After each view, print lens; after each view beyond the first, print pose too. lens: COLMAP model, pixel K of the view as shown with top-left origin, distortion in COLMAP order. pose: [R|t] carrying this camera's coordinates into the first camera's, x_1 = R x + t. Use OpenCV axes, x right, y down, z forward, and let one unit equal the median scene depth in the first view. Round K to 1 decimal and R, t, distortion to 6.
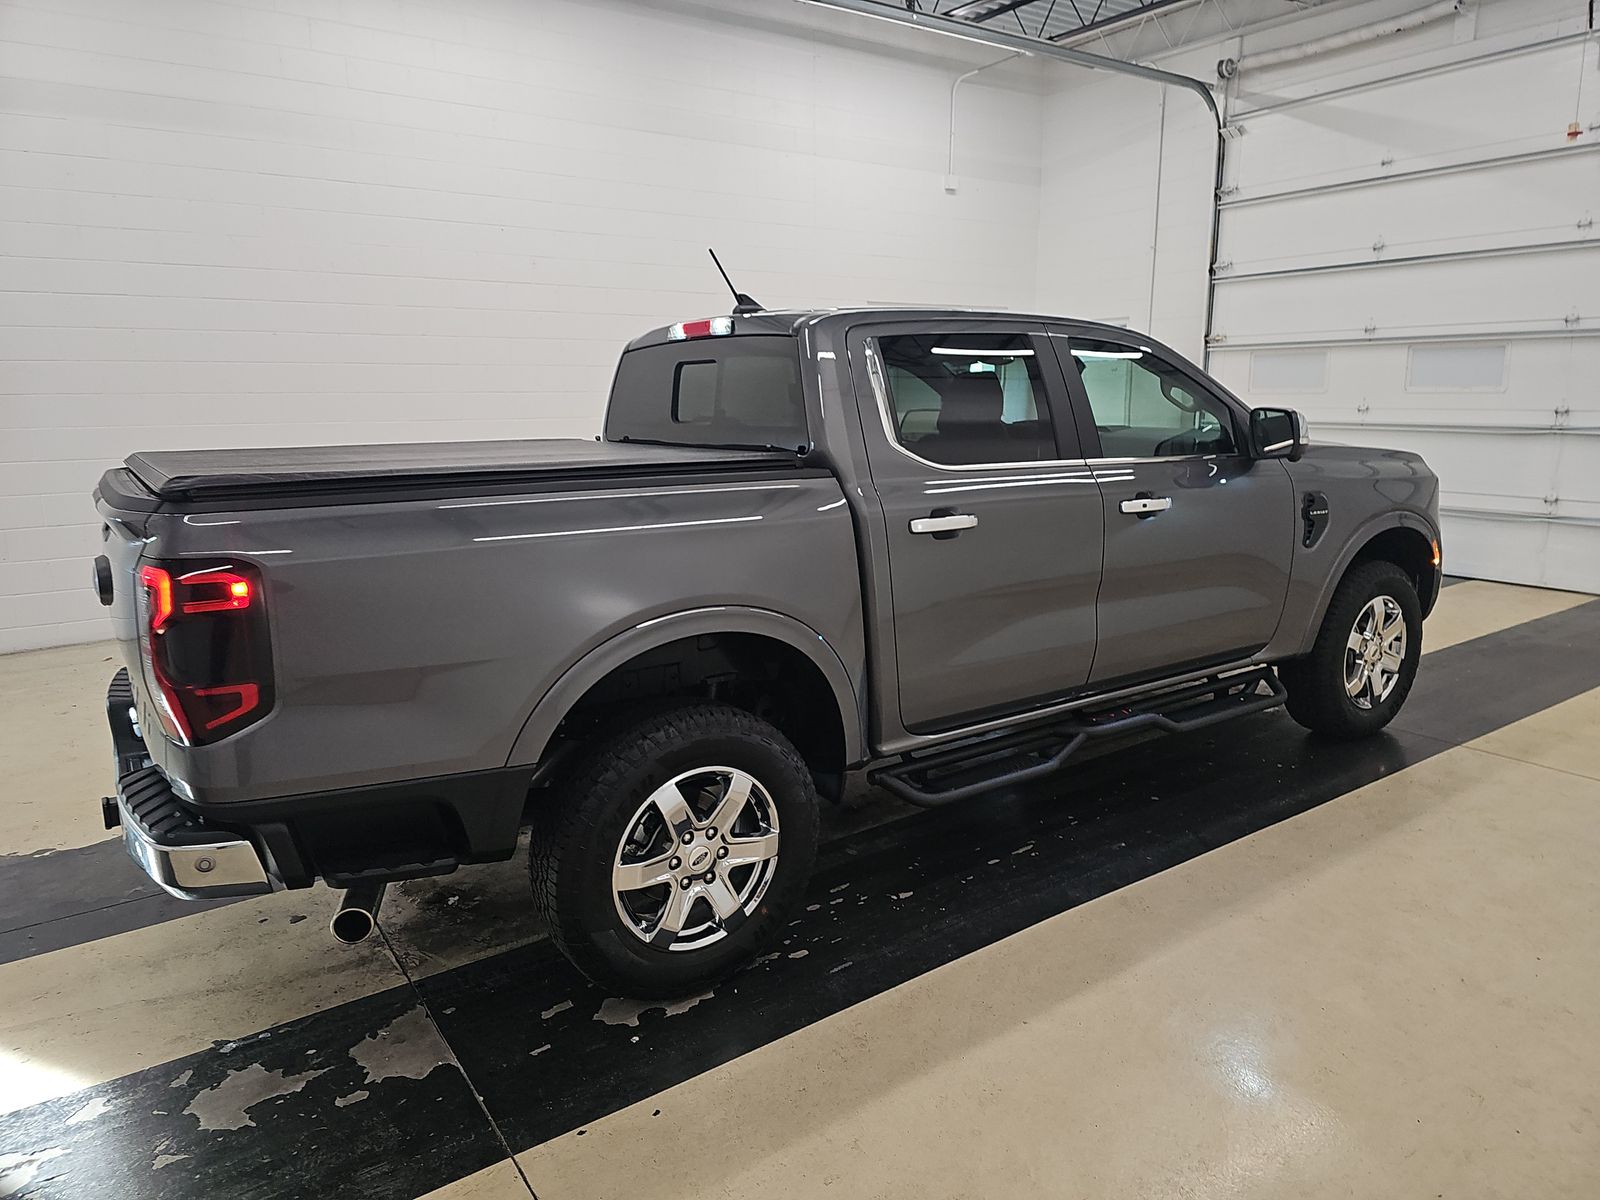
lens RADIAL K [[1055.6, 0, 806.0], [0, 1055.6, 590.7], [0, 0, 1]] dist [0.042569, -0.035629]
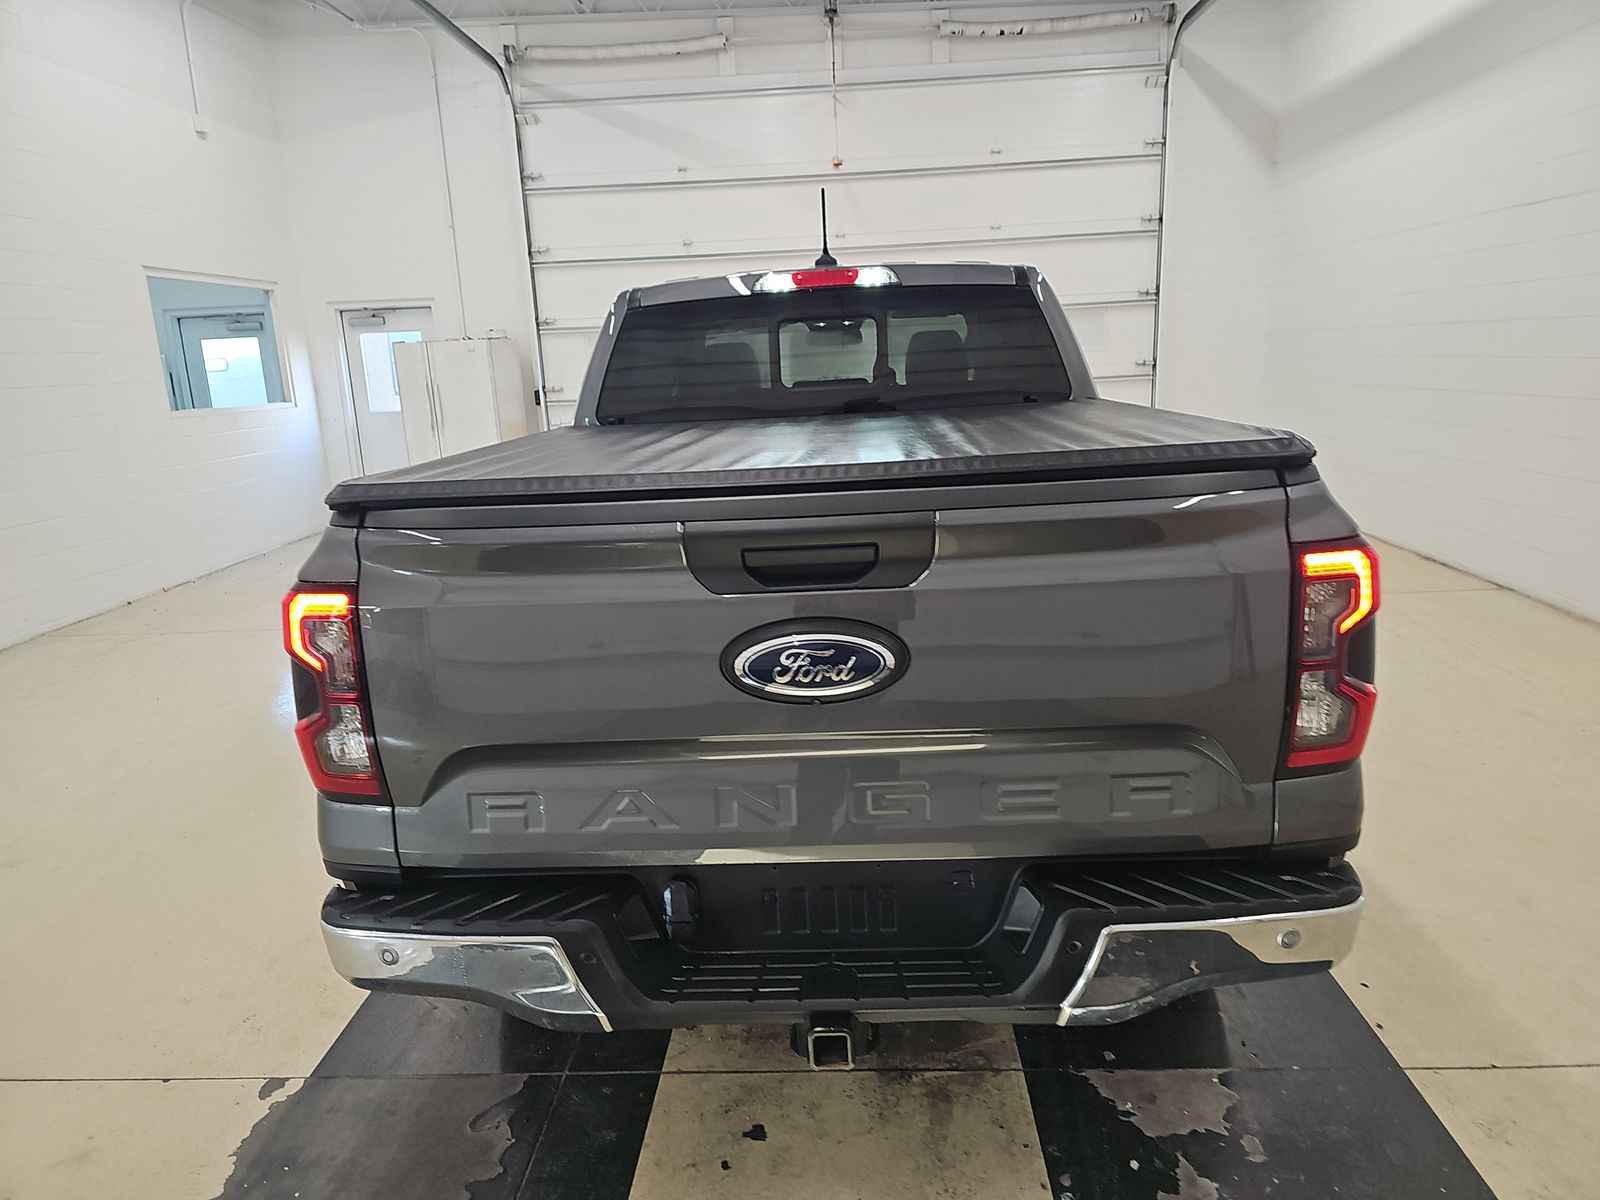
lens RADIAL K [[1055.6, 0, 791.0], [0, 1055.6, 609.0], [0, 0, 1]] dist [0.042569, -0.035629]
pose [[0.603519, -0.200441, 0.771743, -0.382541], [0.186905, 0.976484, 0.107453, -0.035104], [-0.775133, 0.079393, 0.626790, 0.222888]]
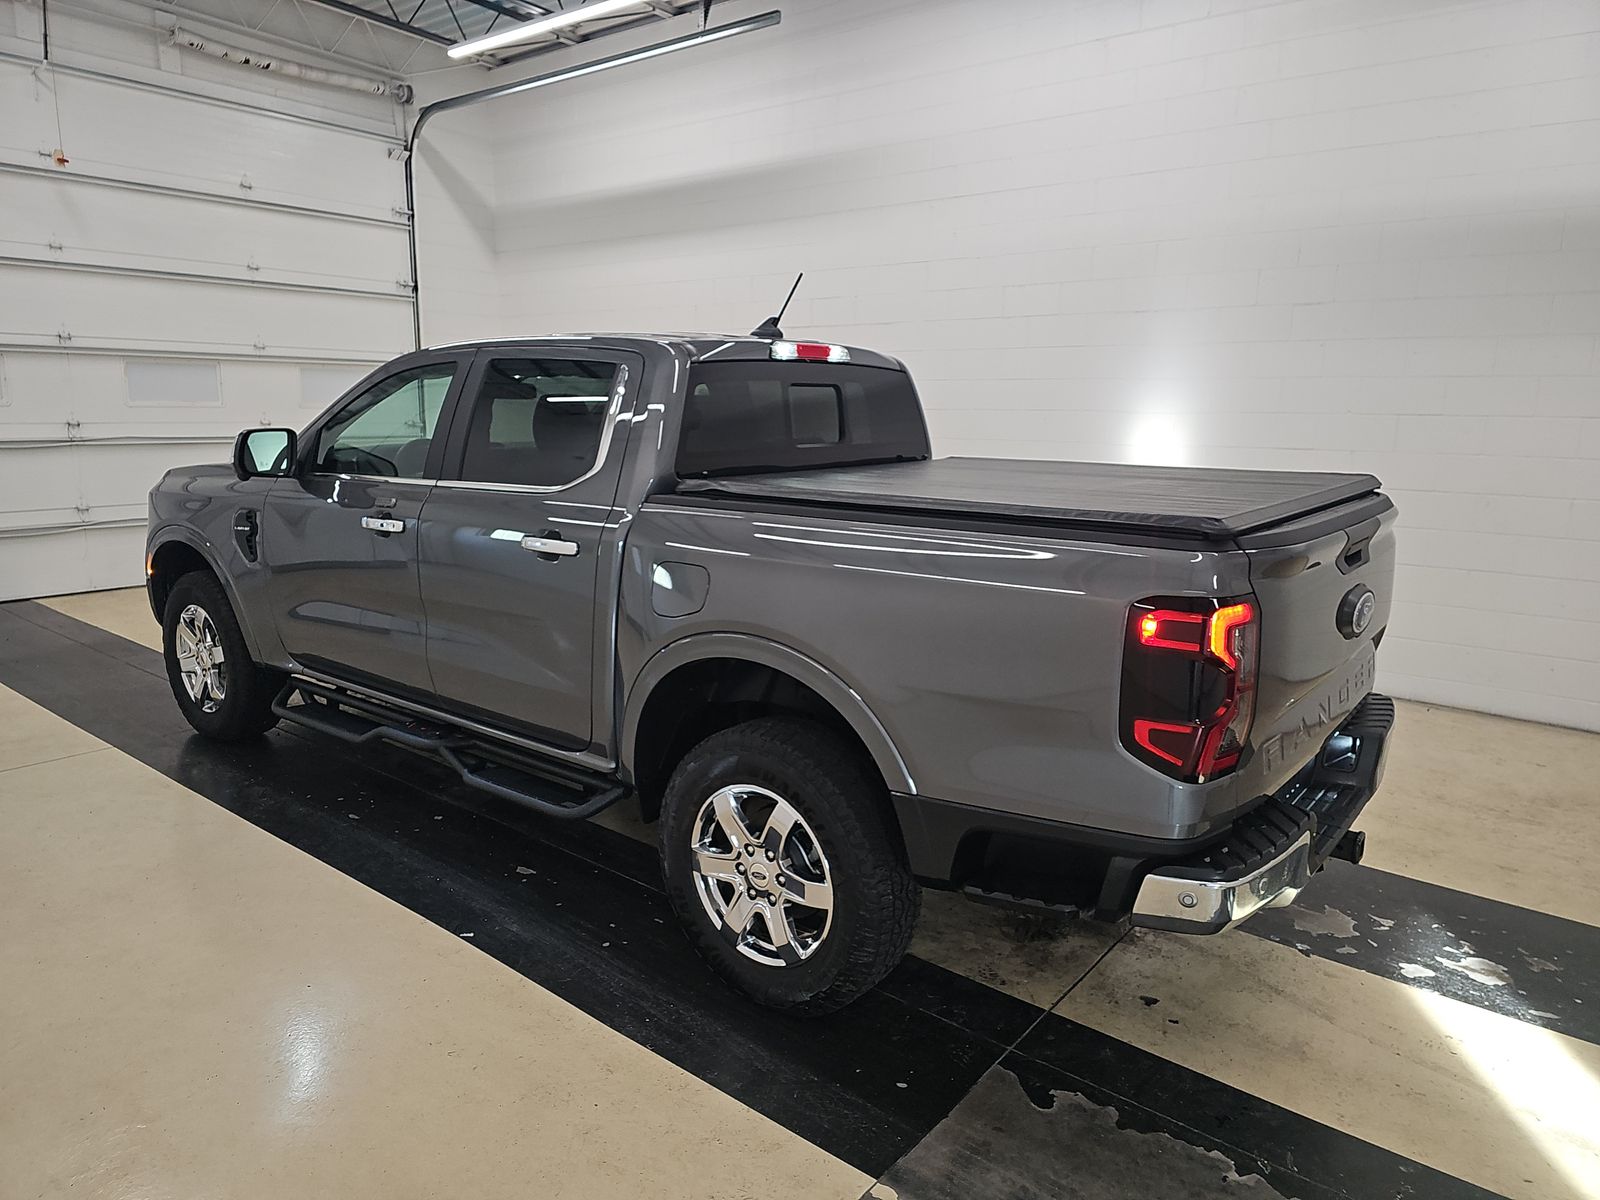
lens RADIAL K [[1055.6, 0, 790.6], [0, 1055.6, 614.2], [0, 0, 1]] dist [0.042569, -0.035629]
pose [[-0.292879, -0.183363, 0.938403, -0.489277], [0.168829, 0.956102, 0.239514, -0.113333], [-0.941126, 0.228578, -0.249065, 0.598147]]
